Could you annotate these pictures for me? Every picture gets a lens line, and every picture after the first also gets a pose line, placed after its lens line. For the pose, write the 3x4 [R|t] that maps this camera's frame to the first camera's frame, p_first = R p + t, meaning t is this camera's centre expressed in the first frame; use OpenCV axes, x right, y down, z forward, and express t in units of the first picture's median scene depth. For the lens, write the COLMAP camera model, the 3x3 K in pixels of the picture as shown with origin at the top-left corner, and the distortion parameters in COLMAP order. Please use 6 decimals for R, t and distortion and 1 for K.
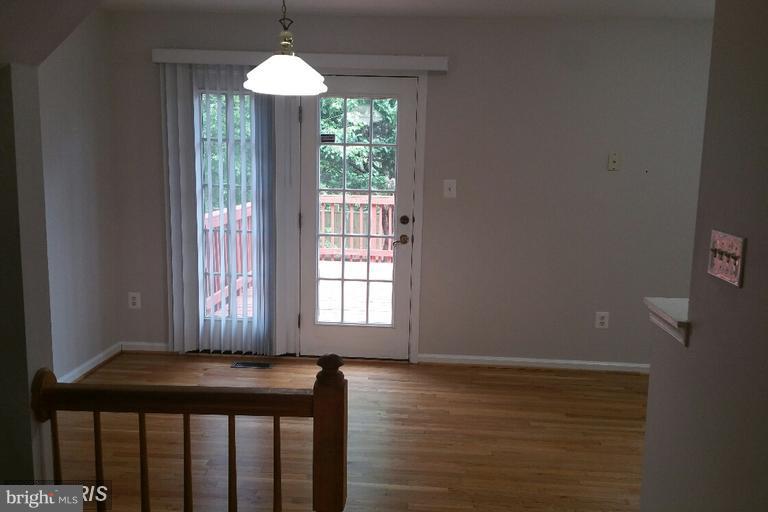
lens RADIAL K [[755.9, 0, 382.7], [0, 755.9, 277.0], [0, 0, 1]] dist [0.173265, -0.298893]
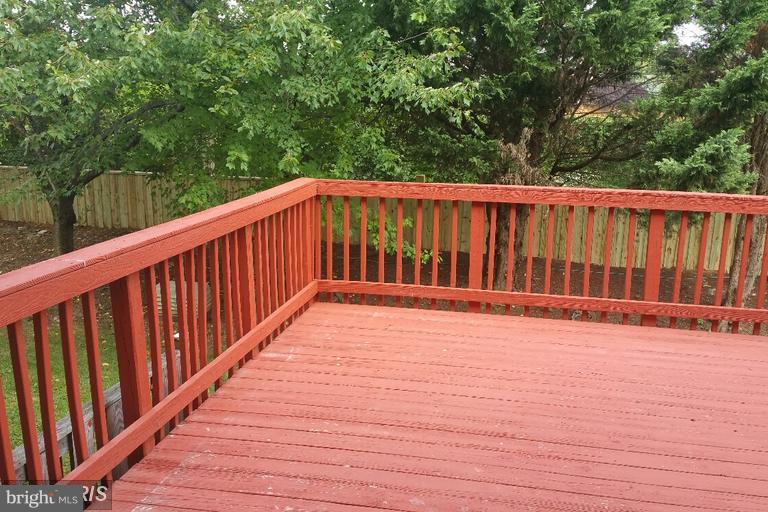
lens RADIAL K [[731.5, 0, 384.1], [0, 731.5, 269.4], [0, 0, 1]] dist [0.156192, -0.281691]
pose [[0.992524, 0.021200, -0.120192, -0.015223], [-0.014236, 0.998186, 0.058505, -0.068795], [0.121214, -0.056357, 0.991025, 0.438552]]
